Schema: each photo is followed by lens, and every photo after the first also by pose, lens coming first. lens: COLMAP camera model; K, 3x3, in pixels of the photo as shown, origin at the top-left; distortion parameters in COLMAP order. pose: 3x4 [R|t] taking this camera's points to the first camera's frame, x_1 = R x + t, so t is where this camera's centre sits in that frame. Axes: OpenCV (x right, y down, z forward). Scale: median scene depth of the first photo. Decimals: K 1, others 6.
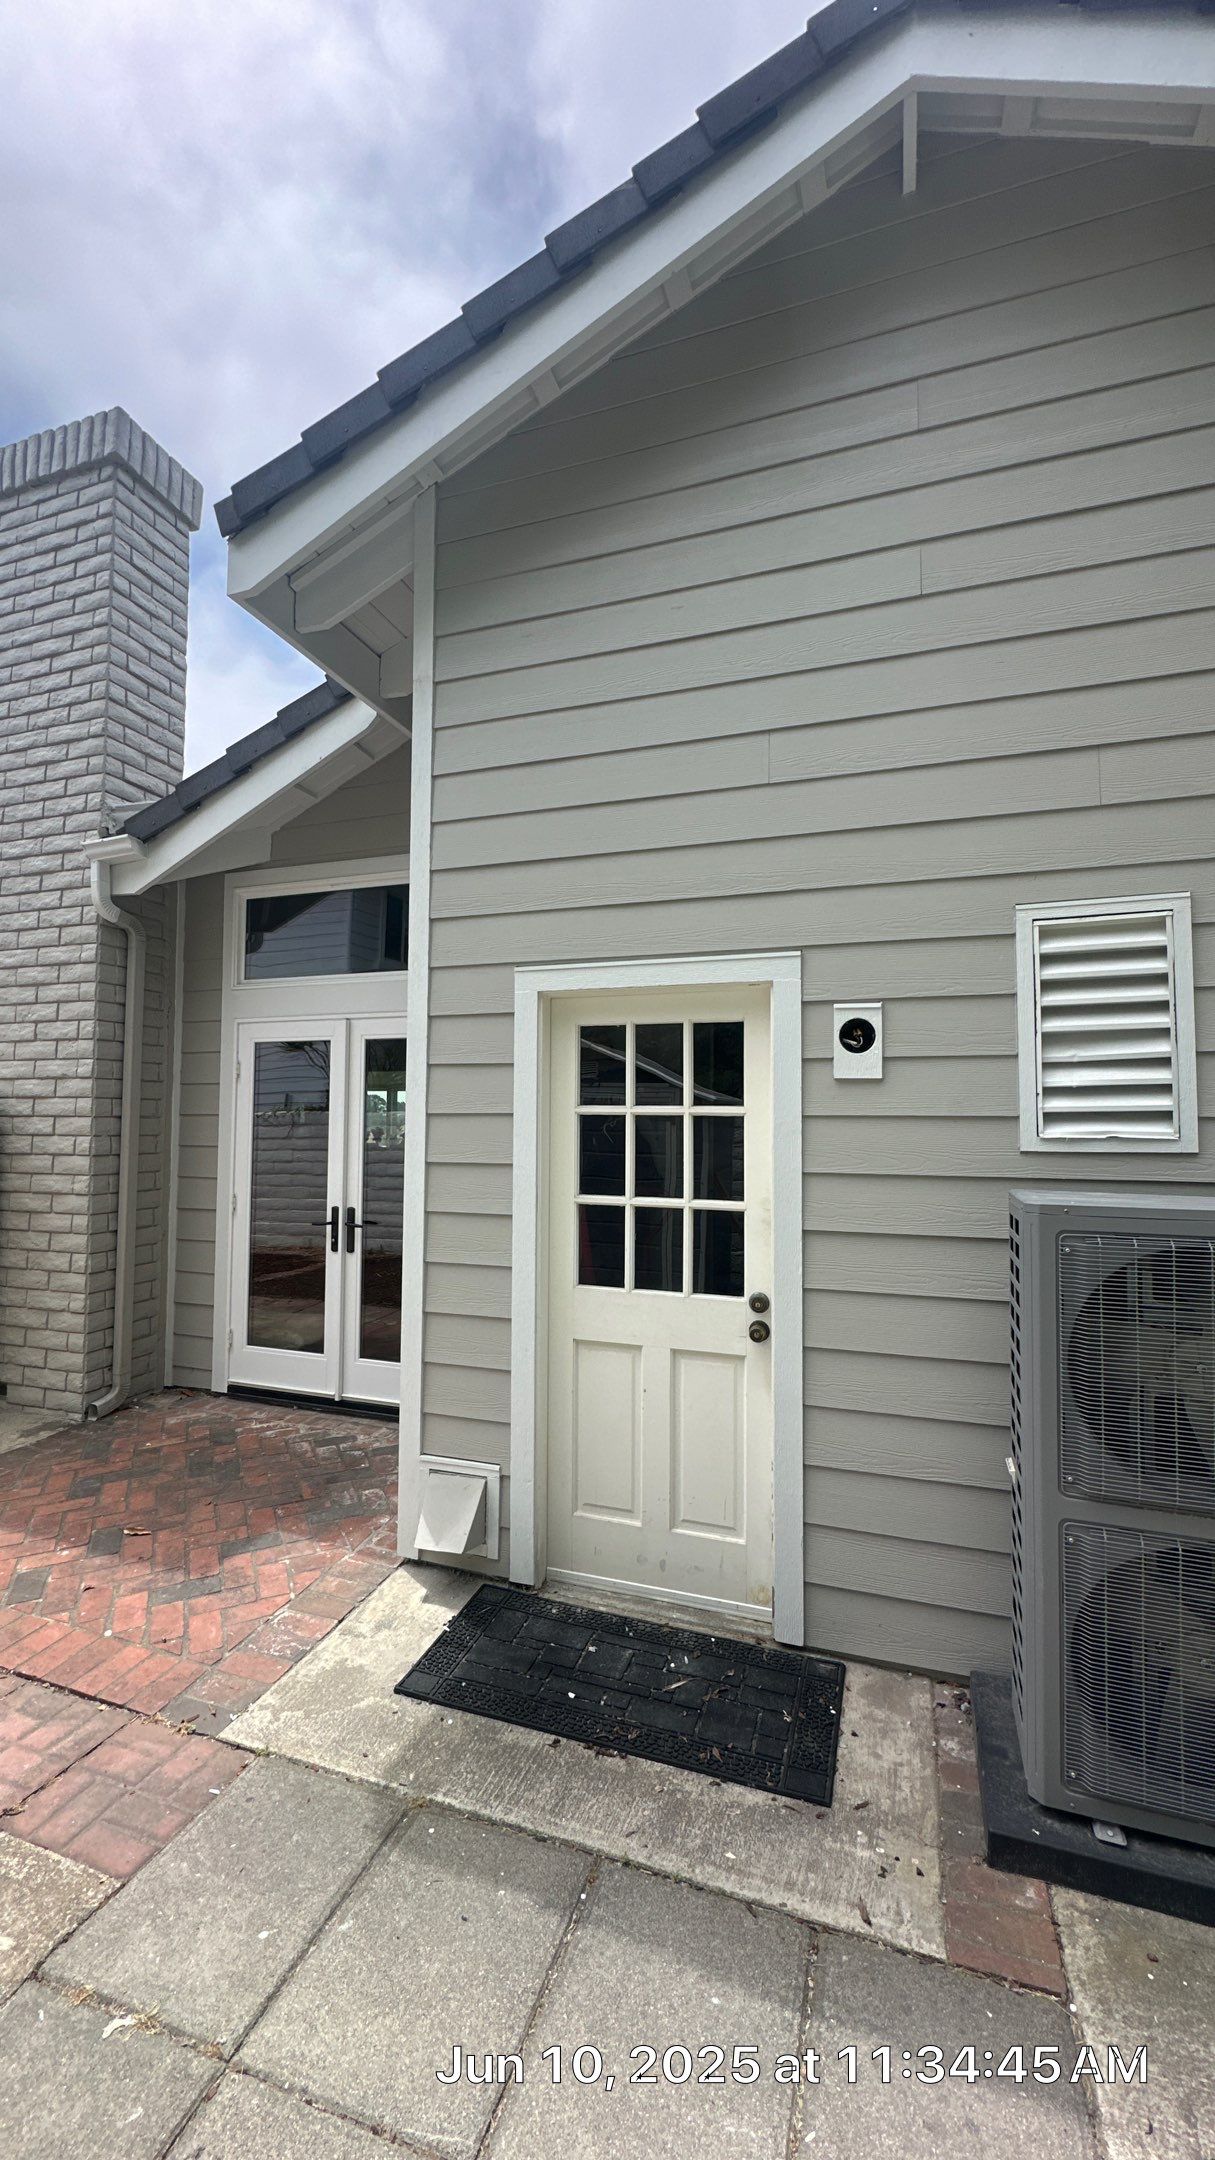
lens RADIAL K [[869.3, 0, 607.5], [0, 869.3, 1080.0], [0, 0, 1]] dist [0.000140, 0.000096]
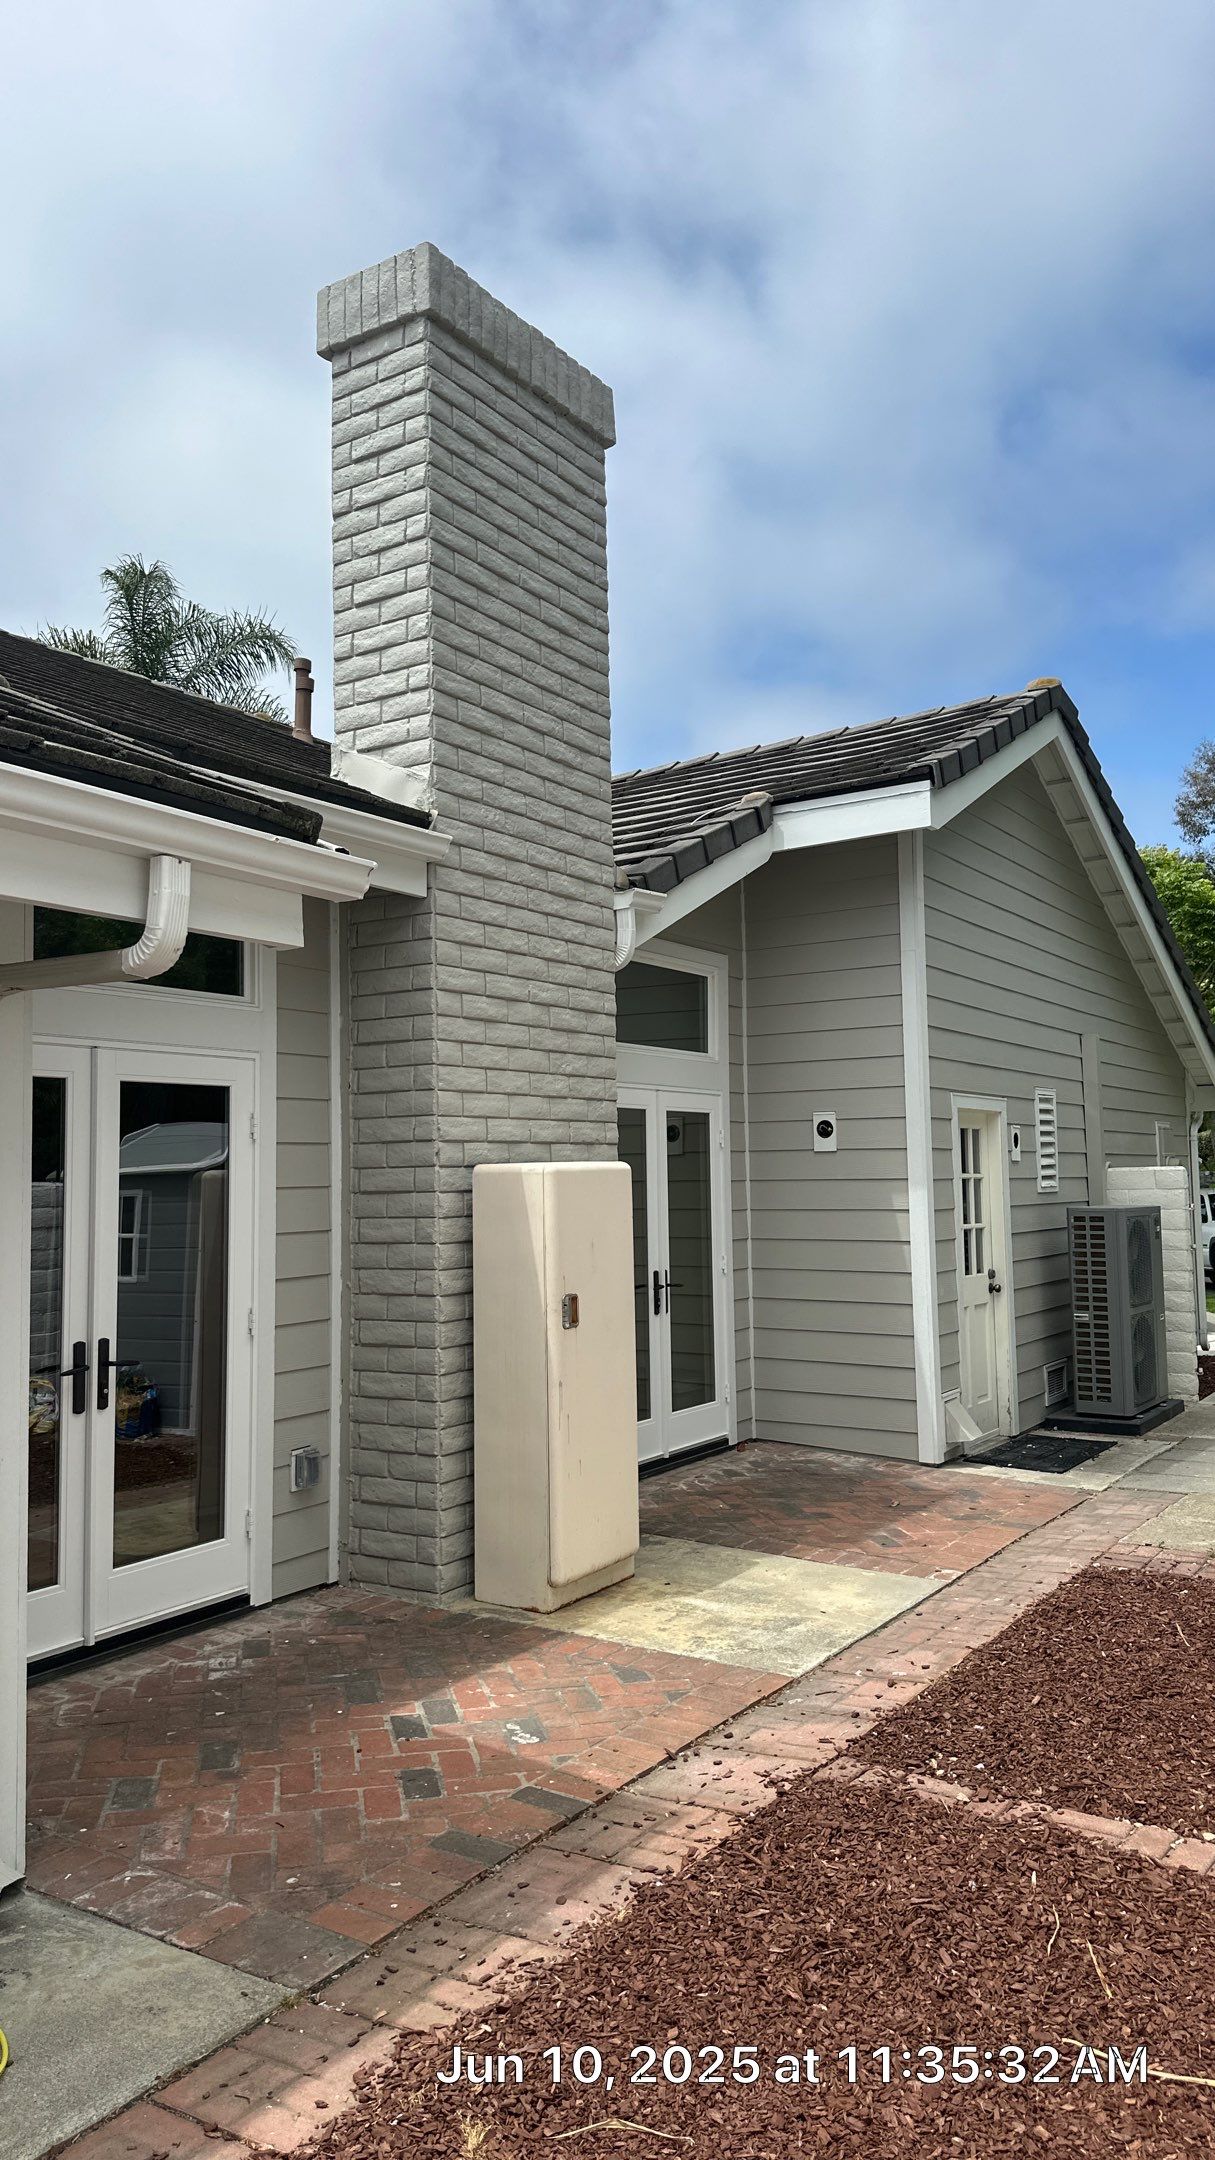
lens RADIAL K [[1516.5, 0, 607.5], [0, 1516.5, 1080.0], [0, 0, 1]] dist [-0.001912, -0.000508]
pose [[0.247838, 0.054611, 0.967261, -2.143034], [-0.029066, 0.998380, -0.048921, 0.007188], [-0.968365, -0.015990, 0.249023, 0.632148]]
